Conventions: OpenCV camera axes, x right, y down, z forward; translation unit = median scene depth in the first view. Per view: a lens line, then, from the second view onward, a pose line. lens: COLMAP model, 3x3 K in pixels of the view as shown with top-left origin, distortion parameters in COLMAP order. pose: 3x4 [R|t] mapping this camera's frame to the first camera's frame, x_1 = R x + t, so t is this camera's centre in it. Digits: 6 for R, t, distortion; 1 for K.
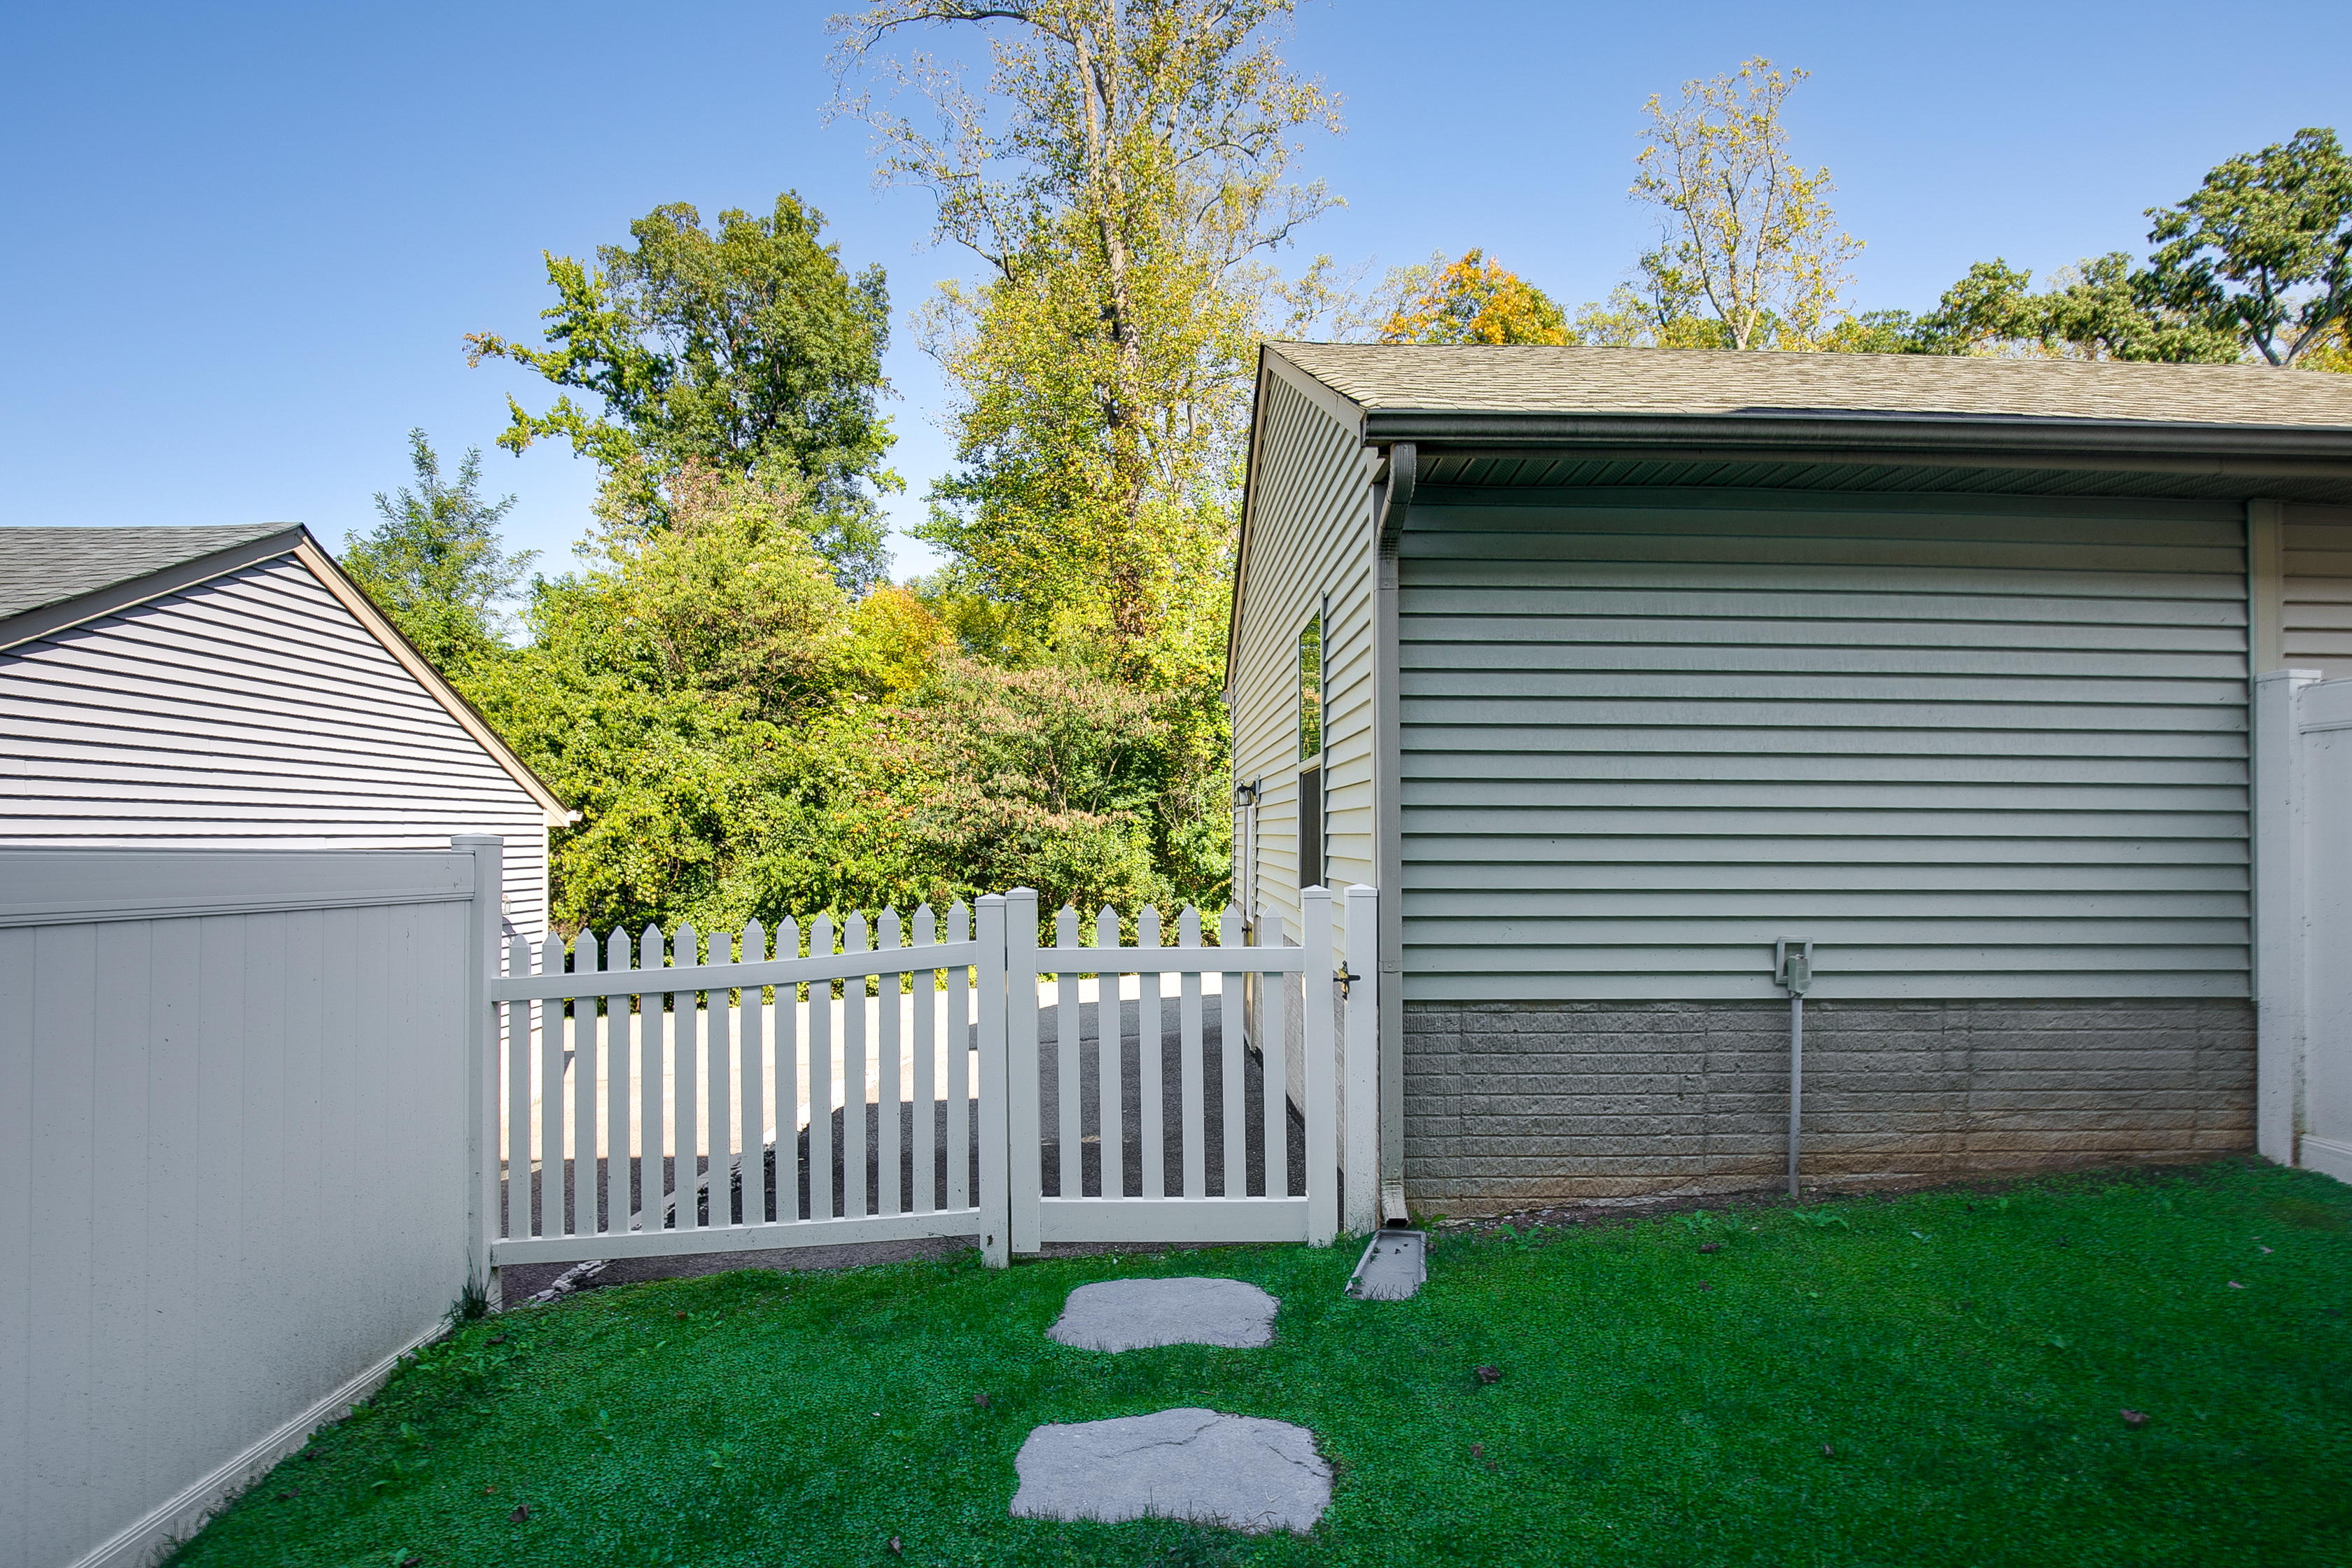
lens RADIAL K [[1152.9, 0, 1161.5], [0, 1152.9, 821.0], [0, 0, 1]] dist [-0.024832, 0.000447]
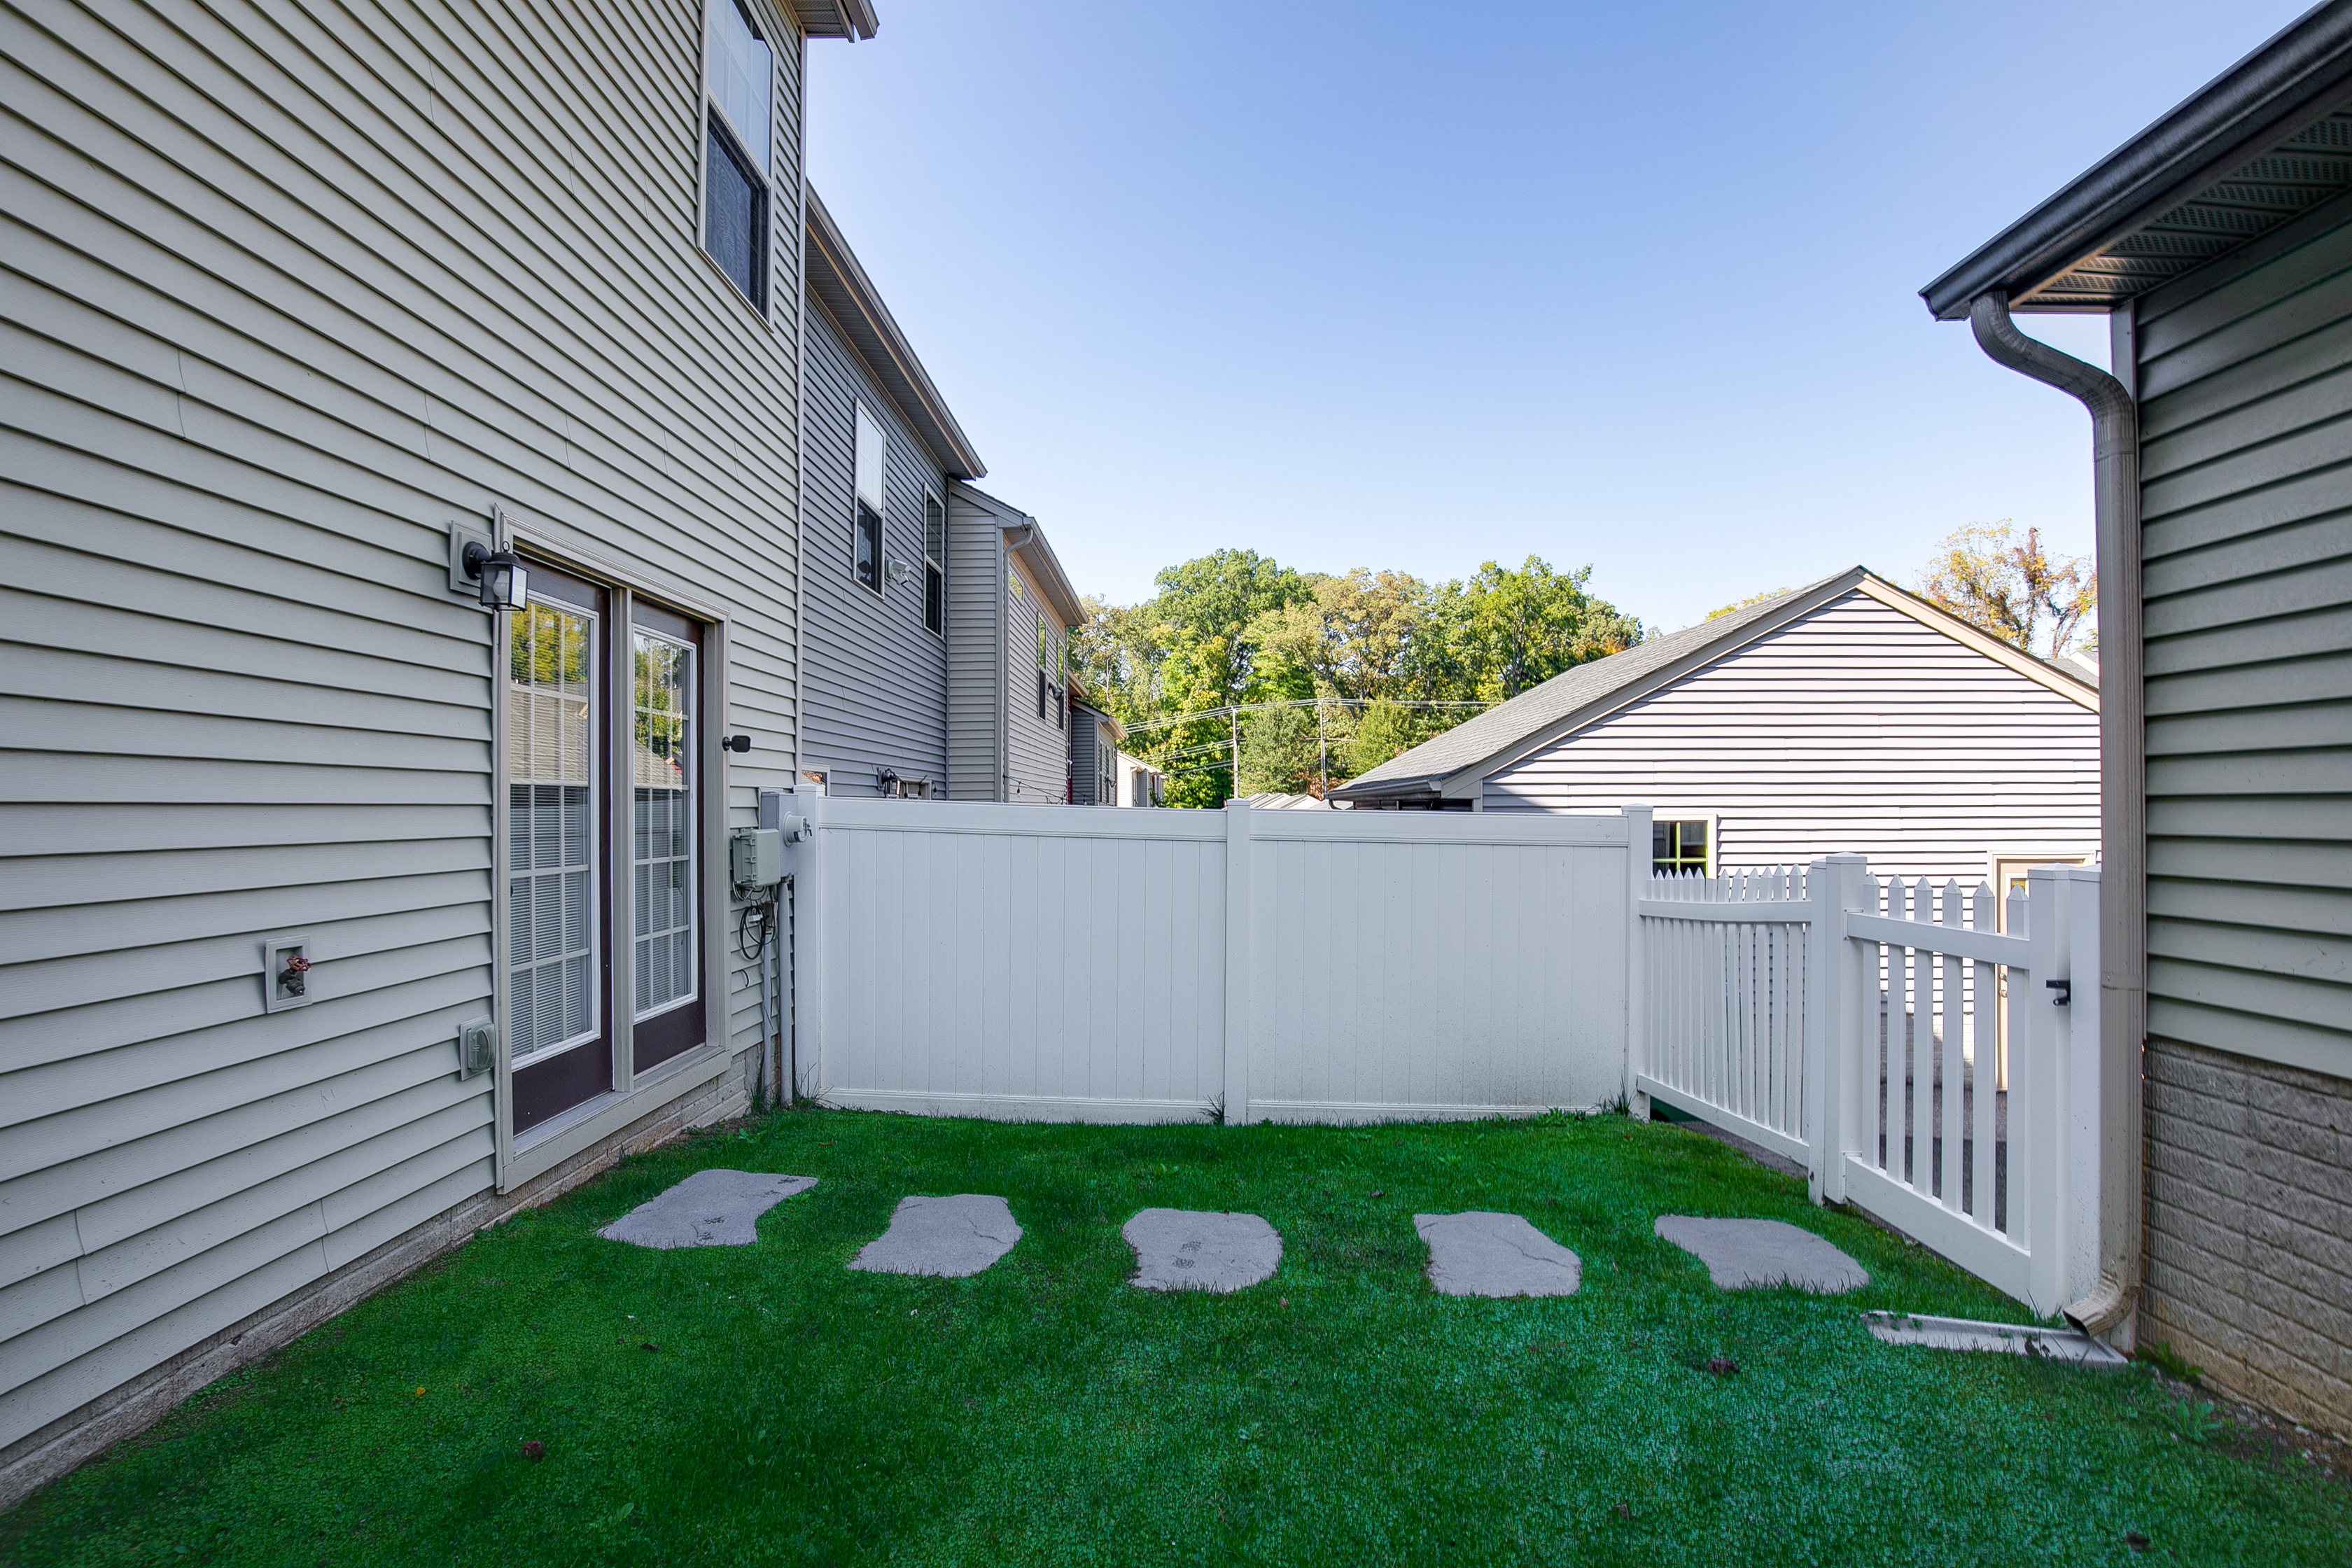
lens RADIAL K [[1102.6, 0, 1171.4], [0, 1102.6, 815.5], [0, 0, 1]] dist [-0.001051, -0.000235]
pose [[-0.035433, 0.002590, -0.999369, 0.895035], [0.019960, 0.999799, 0.001883, 0.009398], [0.999173, -0.019881, -0.035478, 0.428069]]
